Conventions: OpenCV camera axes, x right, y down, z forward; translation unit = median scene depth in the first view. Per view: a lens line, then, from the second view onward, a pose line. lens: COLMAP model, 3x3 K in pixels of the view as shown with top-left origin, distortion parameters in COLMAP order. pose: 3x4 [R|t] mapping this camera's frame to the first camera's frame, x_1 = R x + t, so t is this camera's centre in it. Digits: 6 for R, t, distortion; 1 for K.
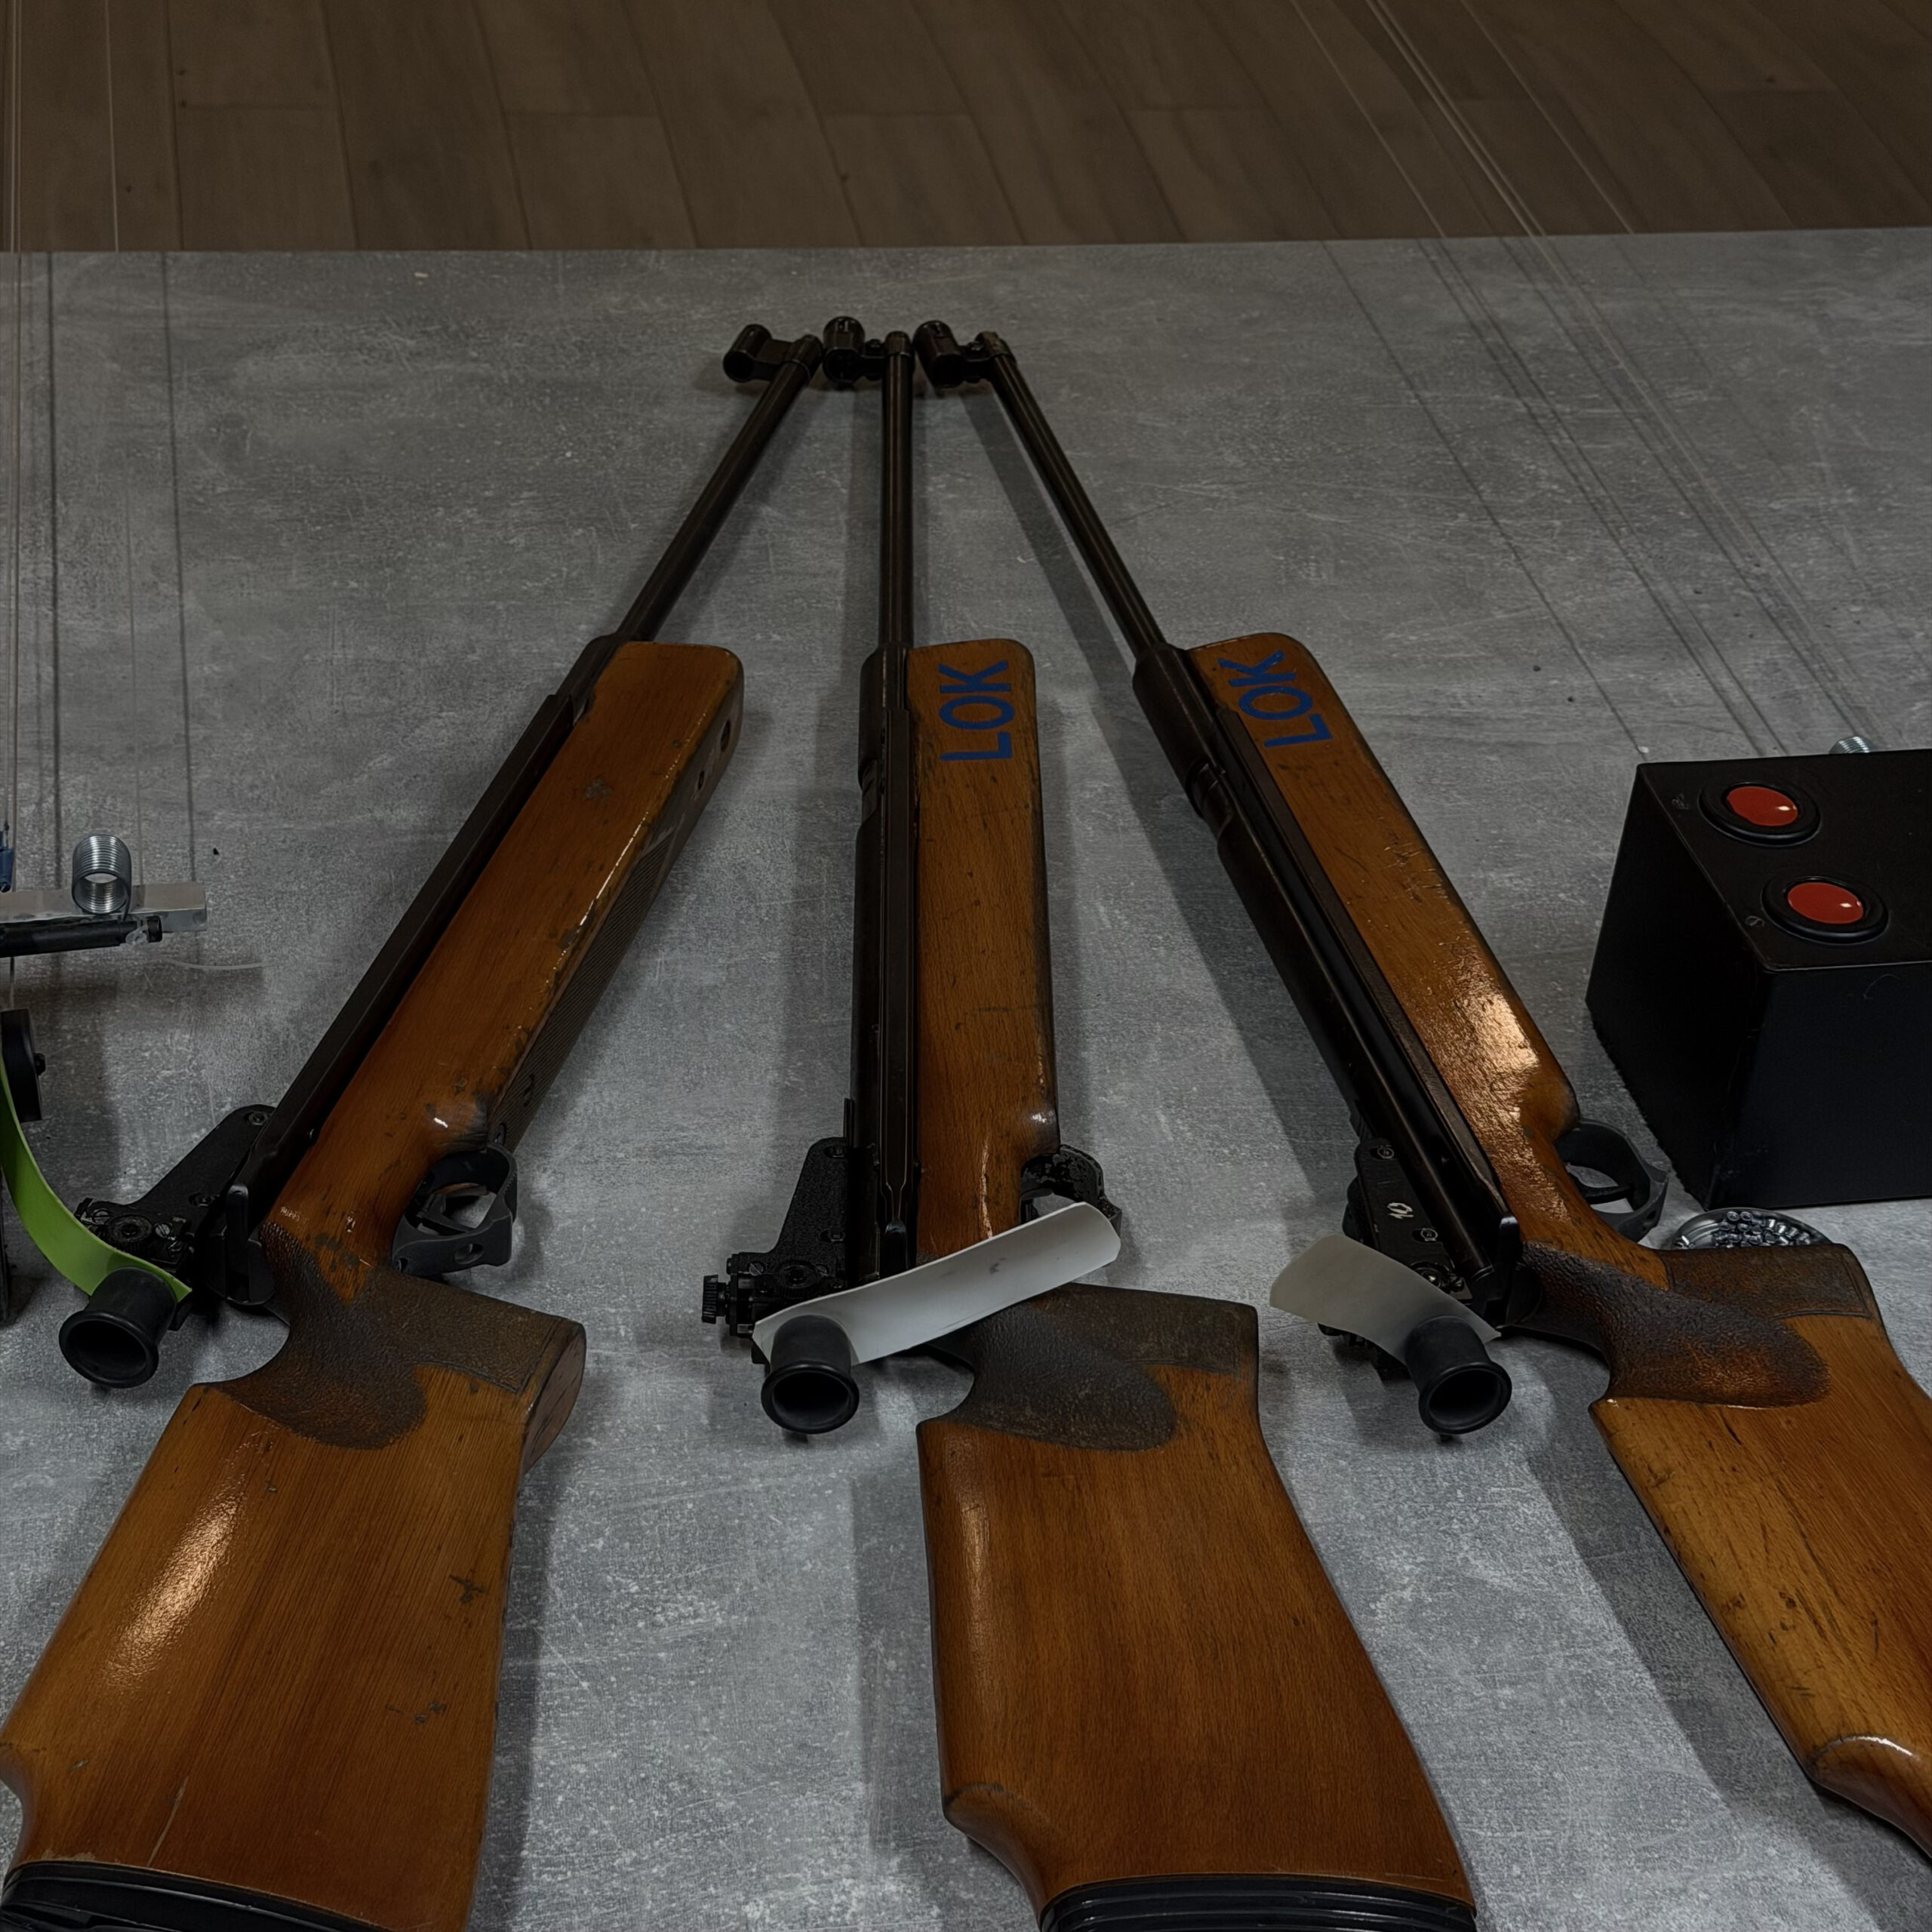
lens RADIAL K [[3576.5, 0, 966.0], [0, 3576.5, 966.0], [0, 0, 1]] dist [0.138326, -0.219343]
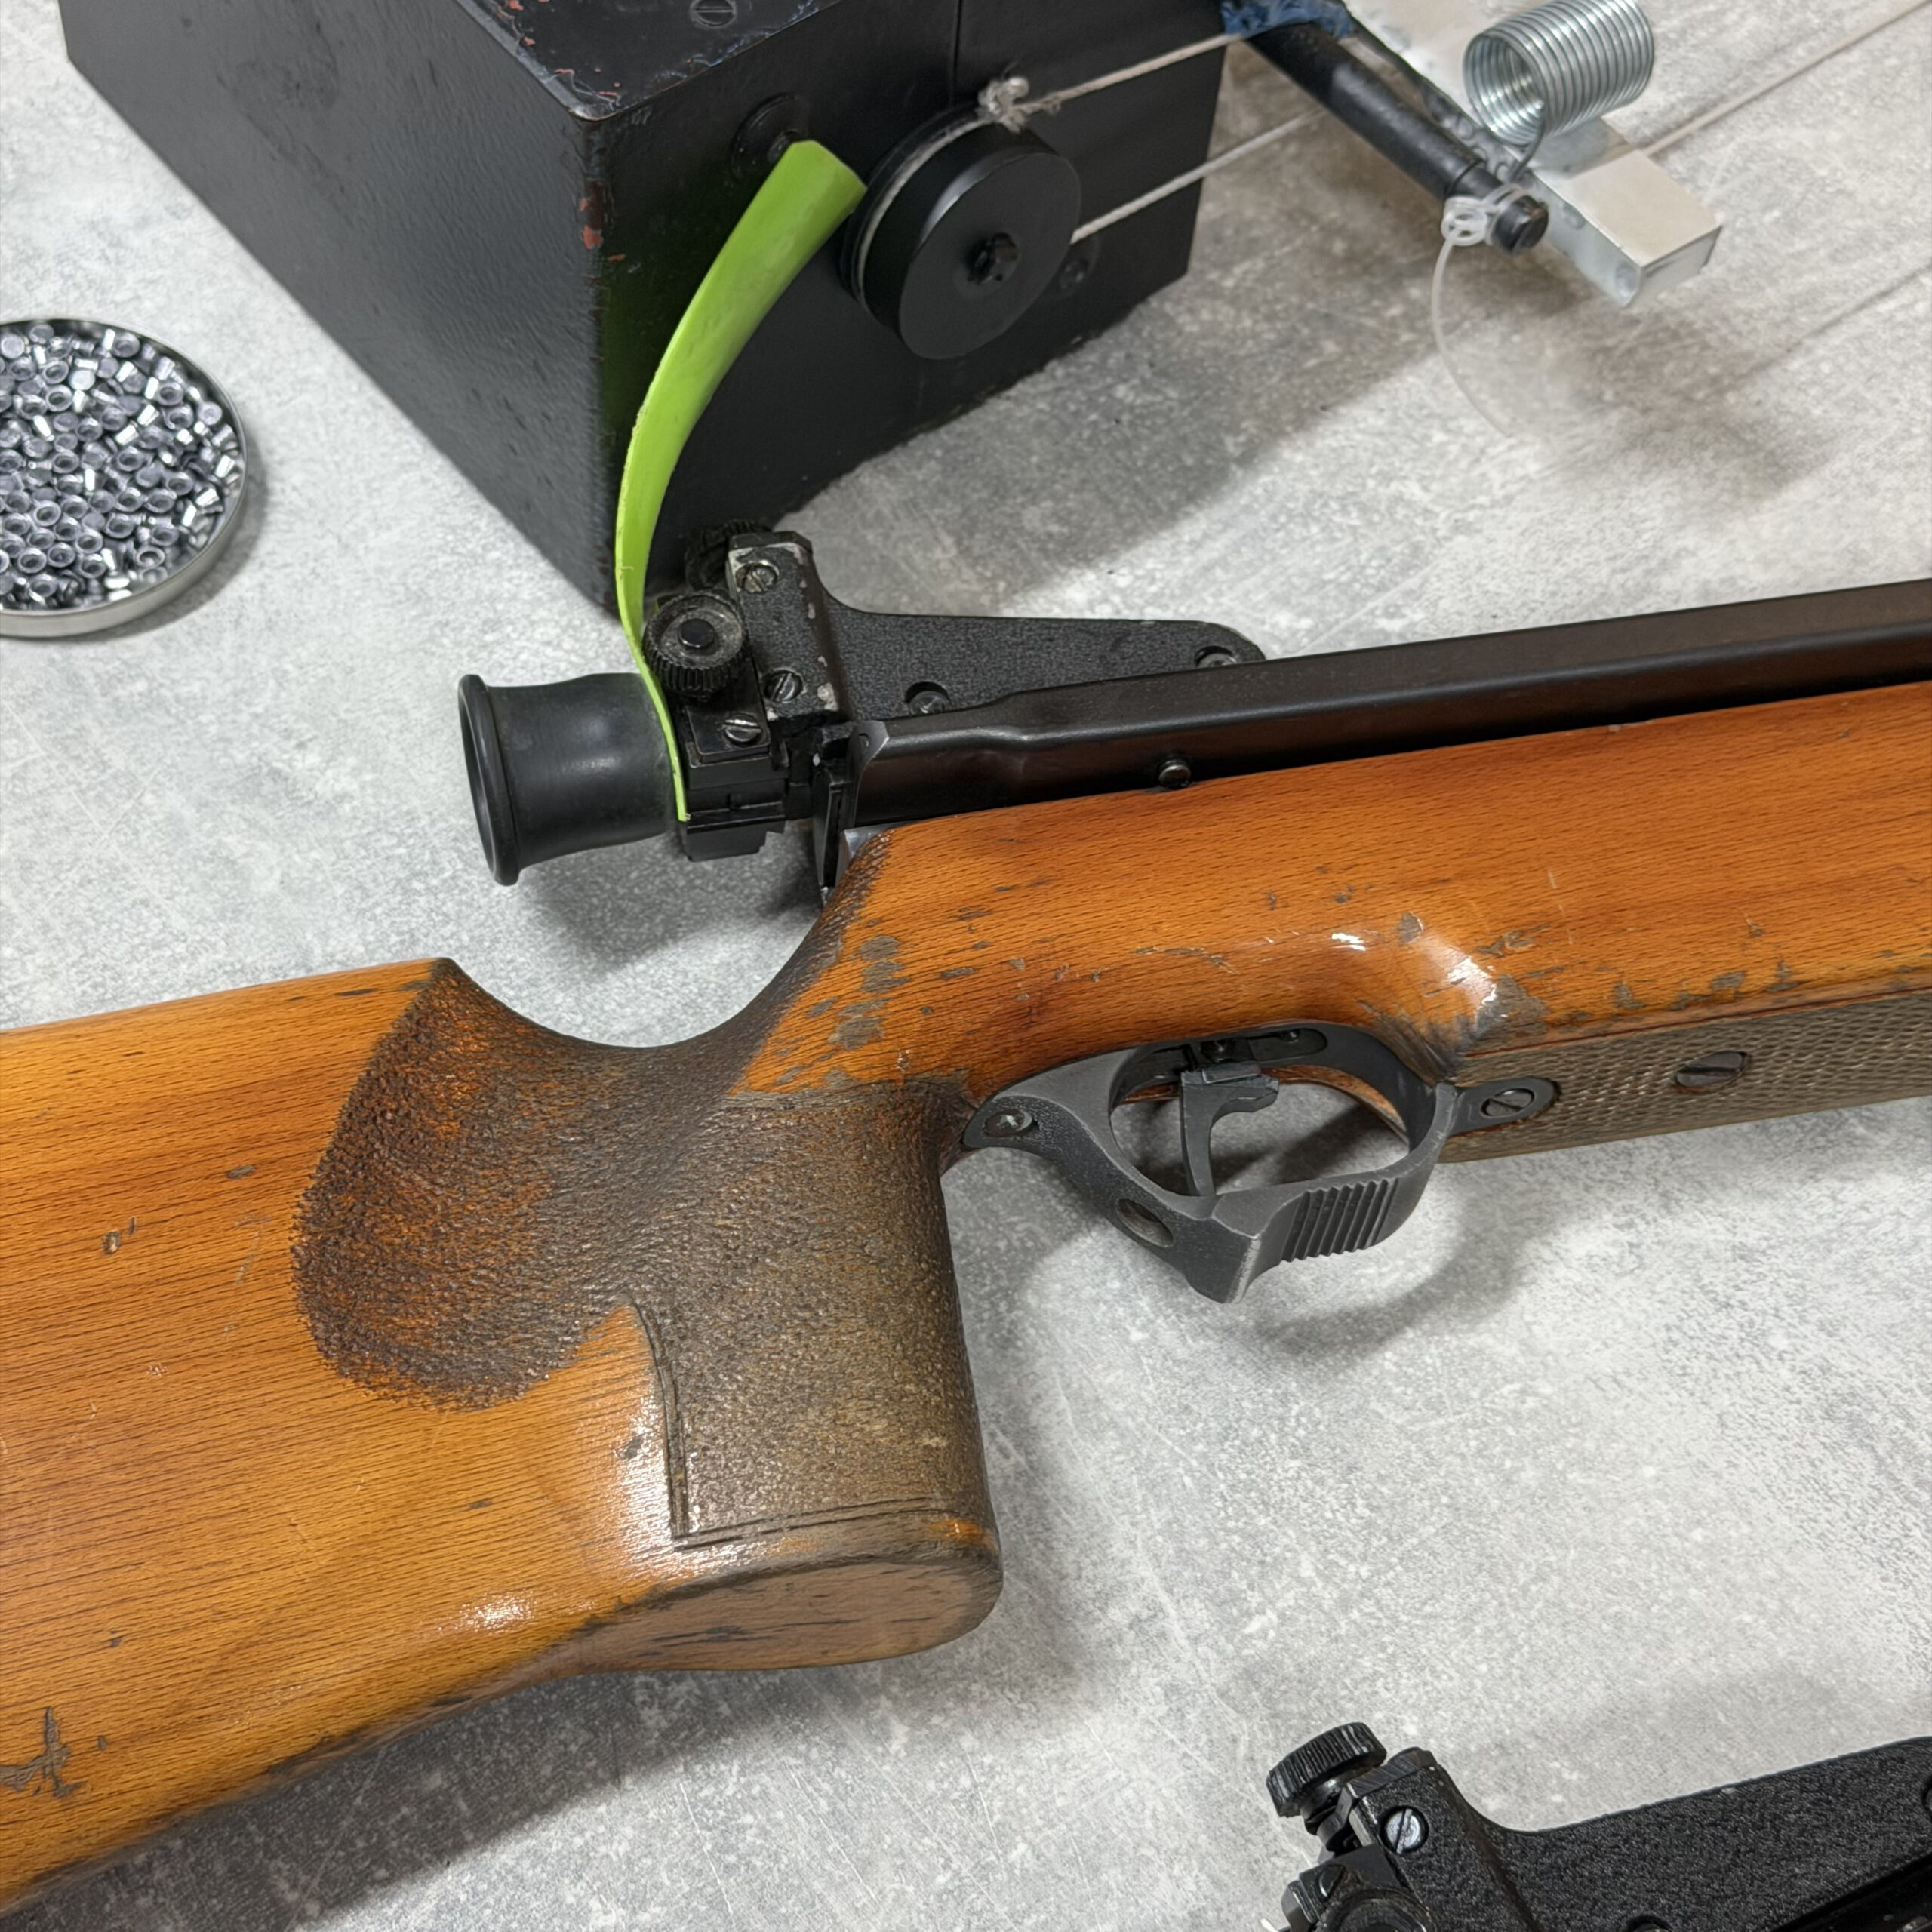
lens RADIAL K [[3576.5, 0, 966.0], [0, 3576.5, 966.0], [0, 0, 1]] dist [0.138326, -0.219343]
pose [[0.438845, 0.728784, -0.525632, 0.051168], [-0.563215, 0.678893, 0.471056, -0.122239], [0.700146, 0.089323, 0.708391, 0.639038]]
